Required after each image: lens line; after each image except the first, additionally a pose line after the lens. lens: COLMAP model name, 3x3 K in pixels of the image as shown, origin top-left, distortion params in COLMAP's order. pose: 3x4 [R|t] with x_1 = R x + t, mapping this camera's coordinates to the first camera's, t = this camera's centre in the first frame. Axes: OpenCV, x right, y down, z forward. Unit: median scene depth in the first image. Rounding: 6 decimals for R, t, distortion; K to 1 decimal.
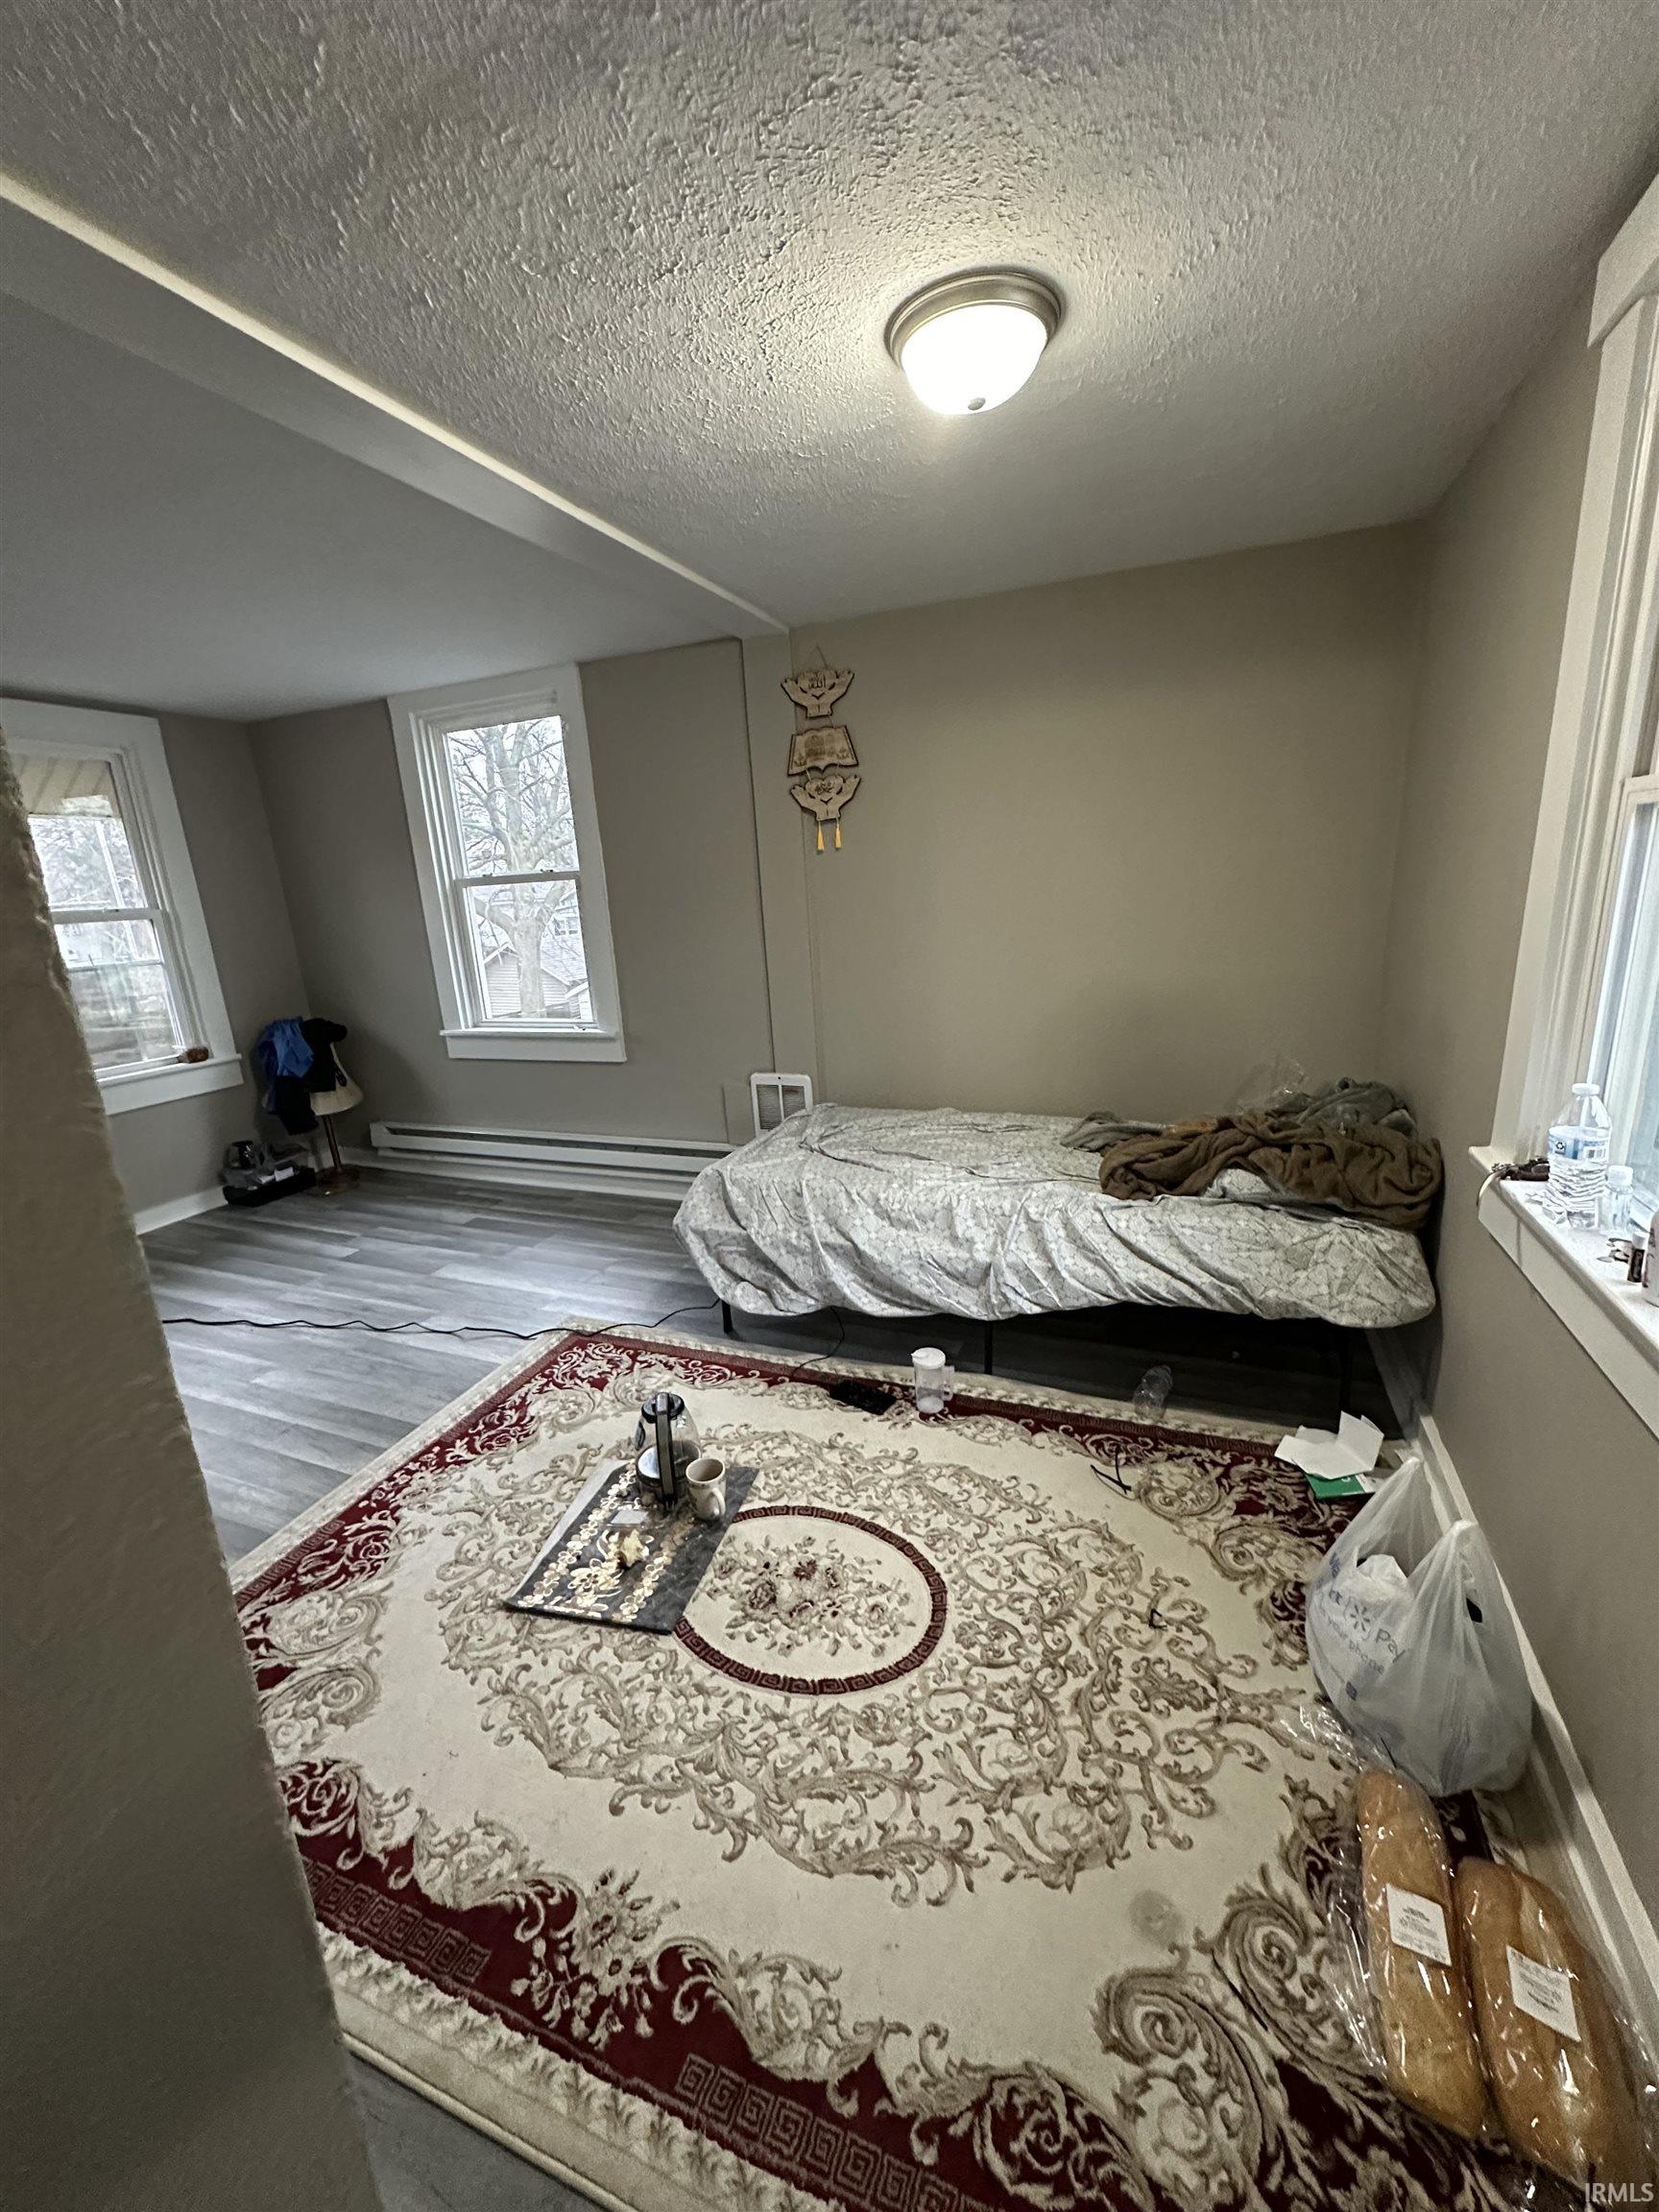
lens RADIAL K [[879.6, 0, 825.6], [0, 879.6, 1105.5], [0, 0, 1]] dist [0.001241, 0.000348]
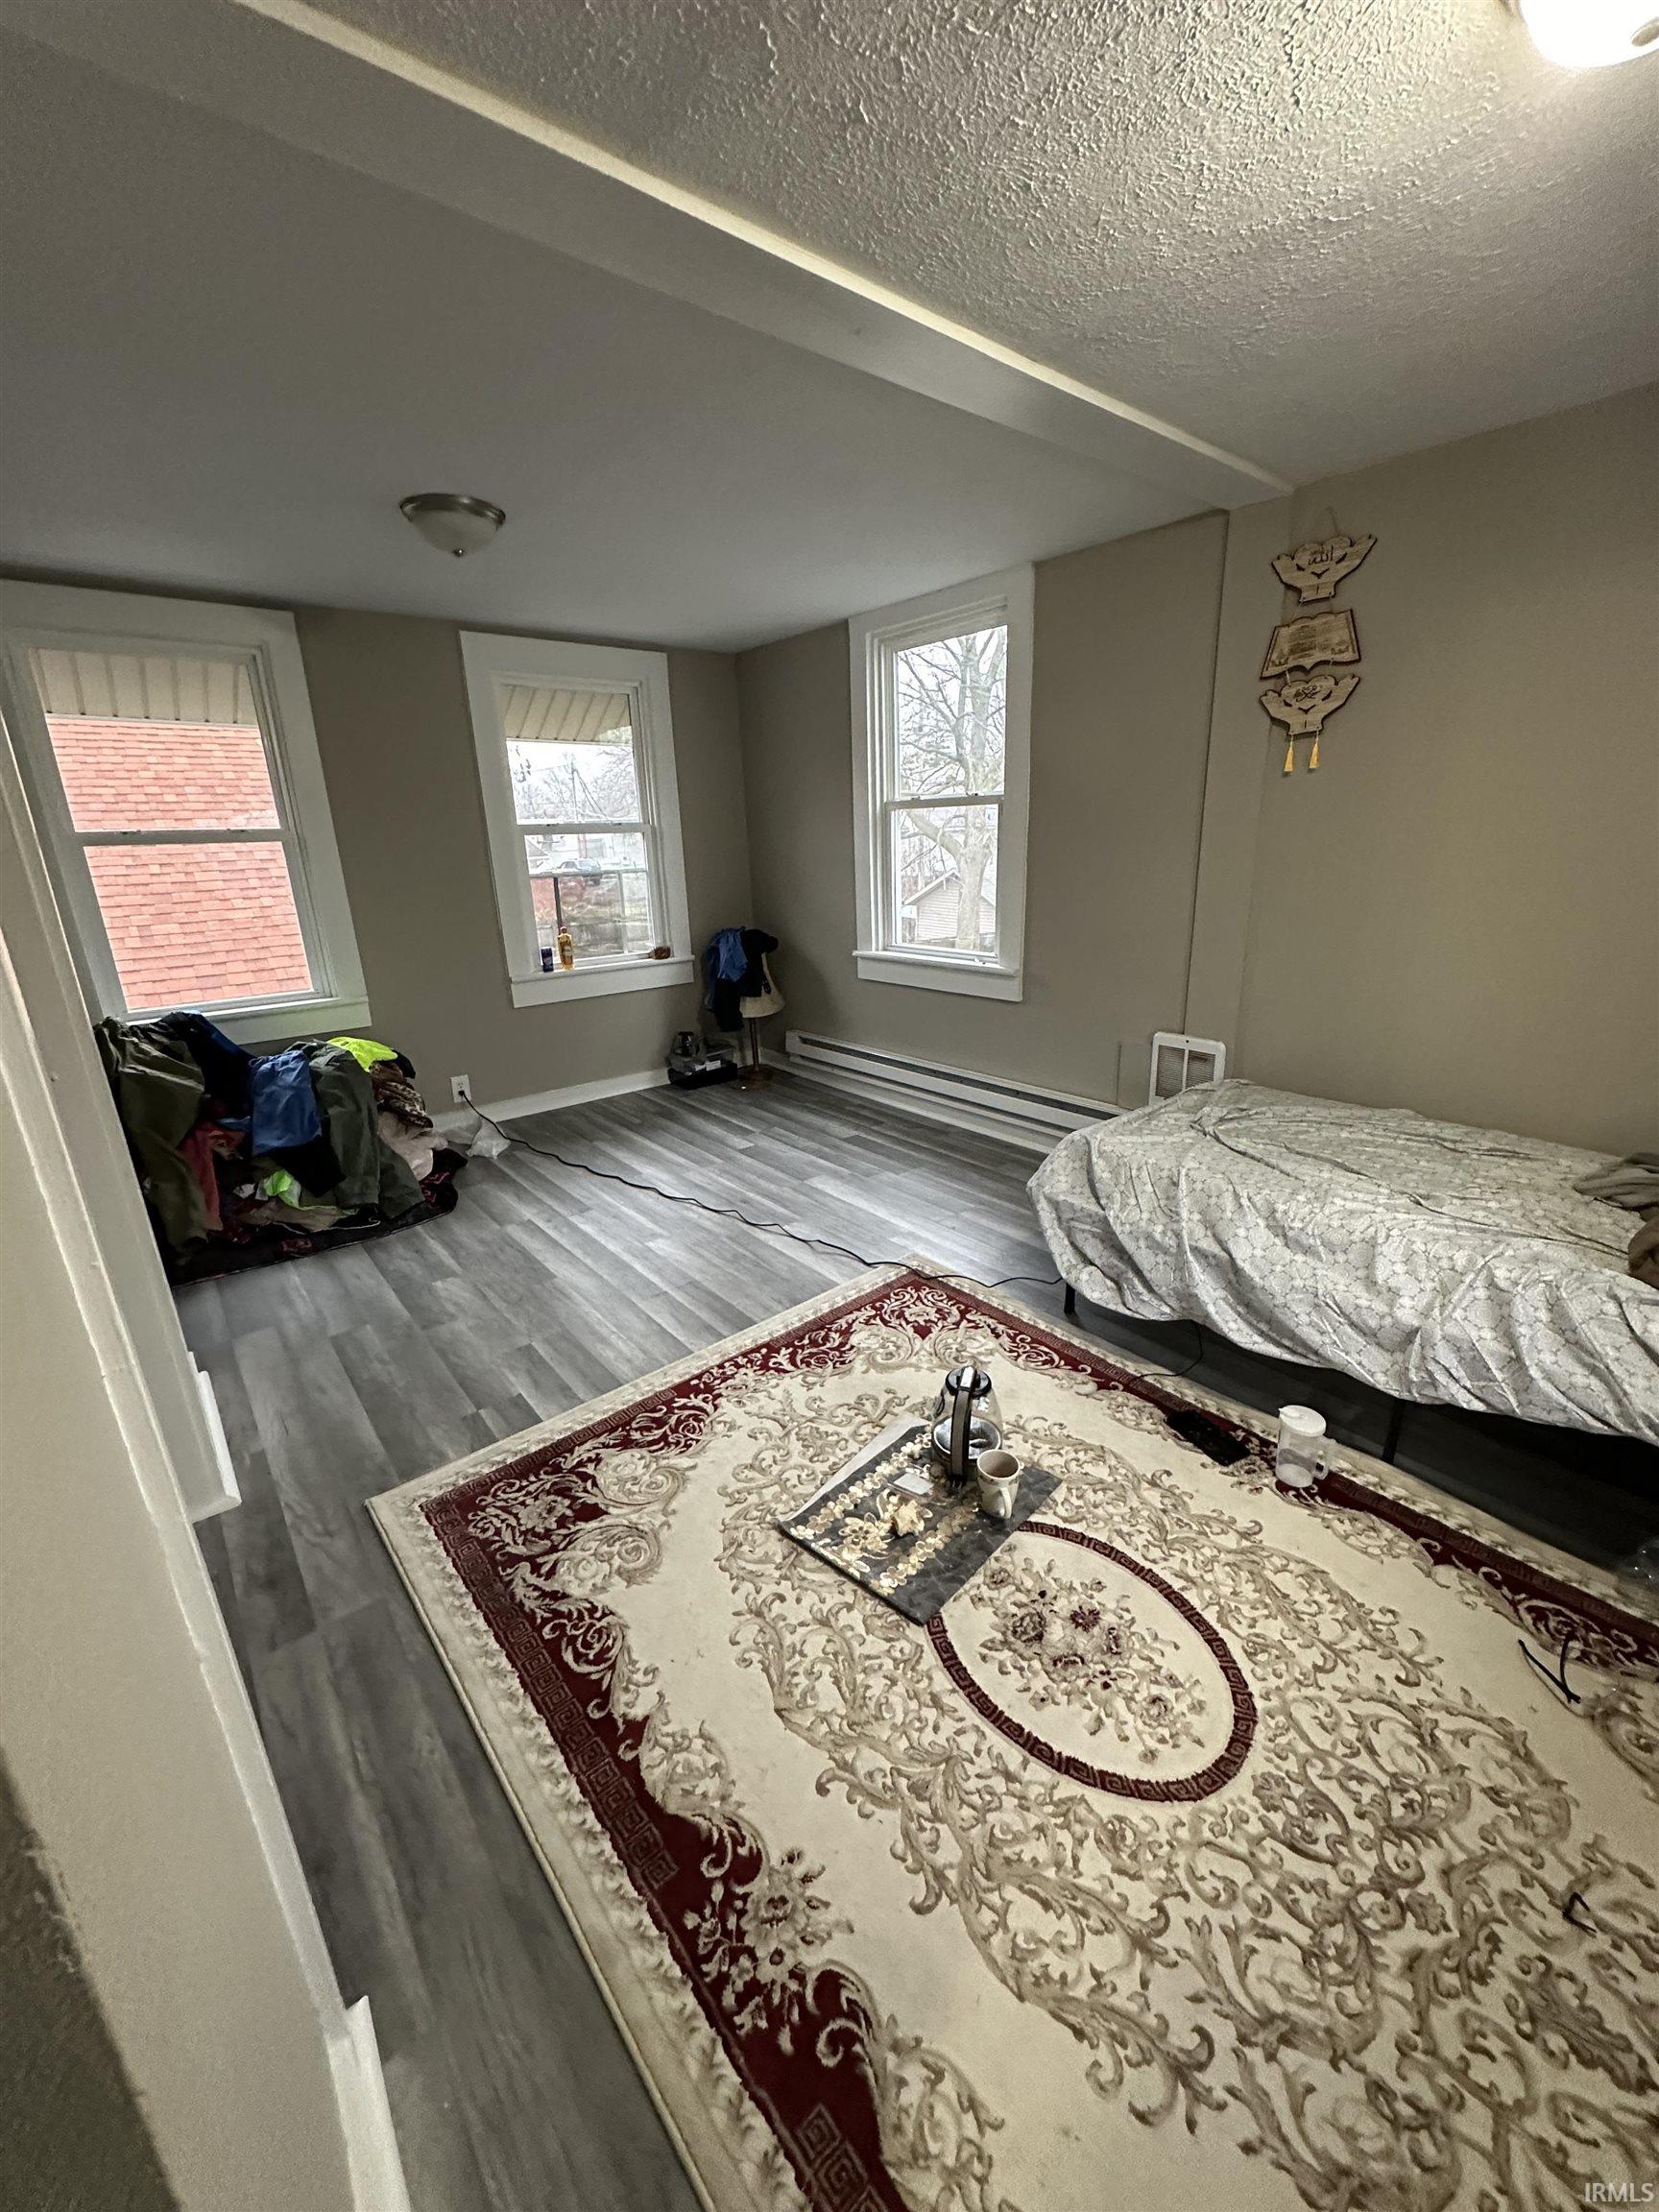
lens RADIAL K [[879.6, 0, 830.2], [0, 879.6, 1104.6], [0, 0, 1]] dist [0.001241, 0.000348]
pose [[0.884805, 0.167334, -0.434879, 0.039712], [-0.134765, 0.985305, 0.104936, -0.023298], [0.446048, -0.034242, 0.894354, 0.108836]]
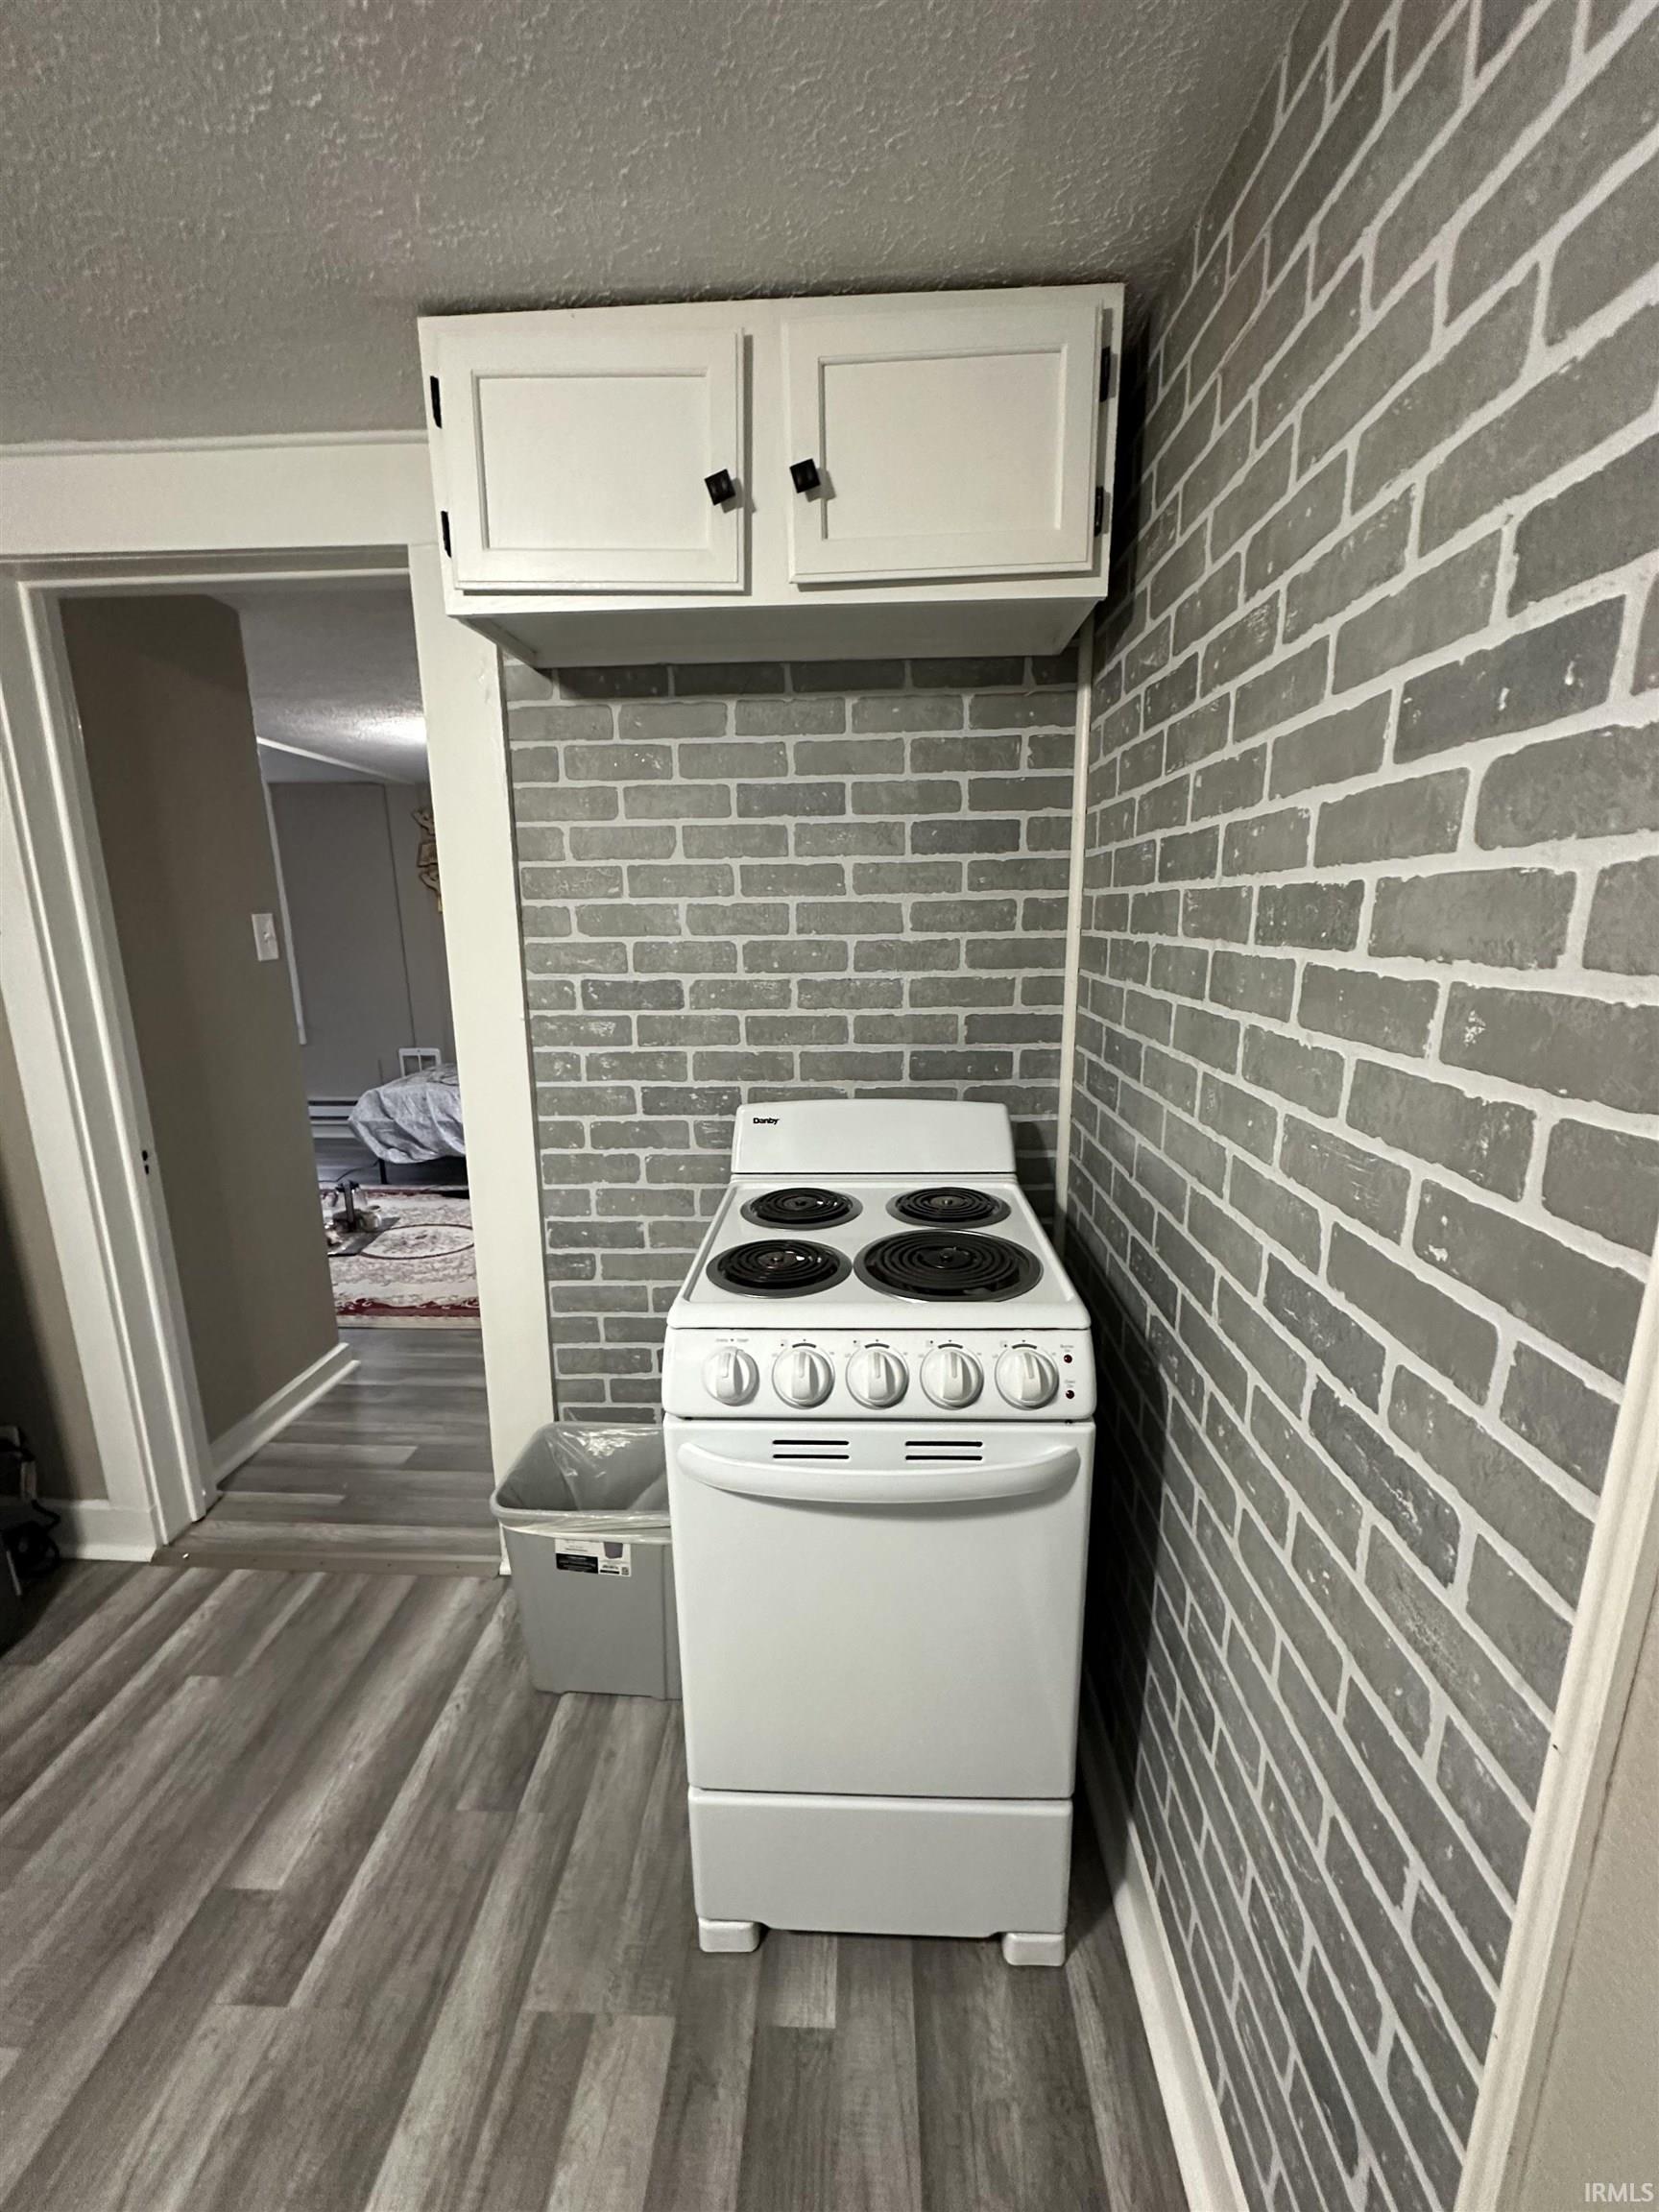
lens RADIAL K [[879.6, 0, 818.8], [0, 879.6, 1103.5], [0, 0, 1]] dist [0.001241, 0.000348]
pose [[0.941752, -0.025367, 0.335349, 0.157846], [0.041612, 0.998278, -0.041342, 0.270074], [-0.333723, 0.052888, 0.941186, -1.238683]]
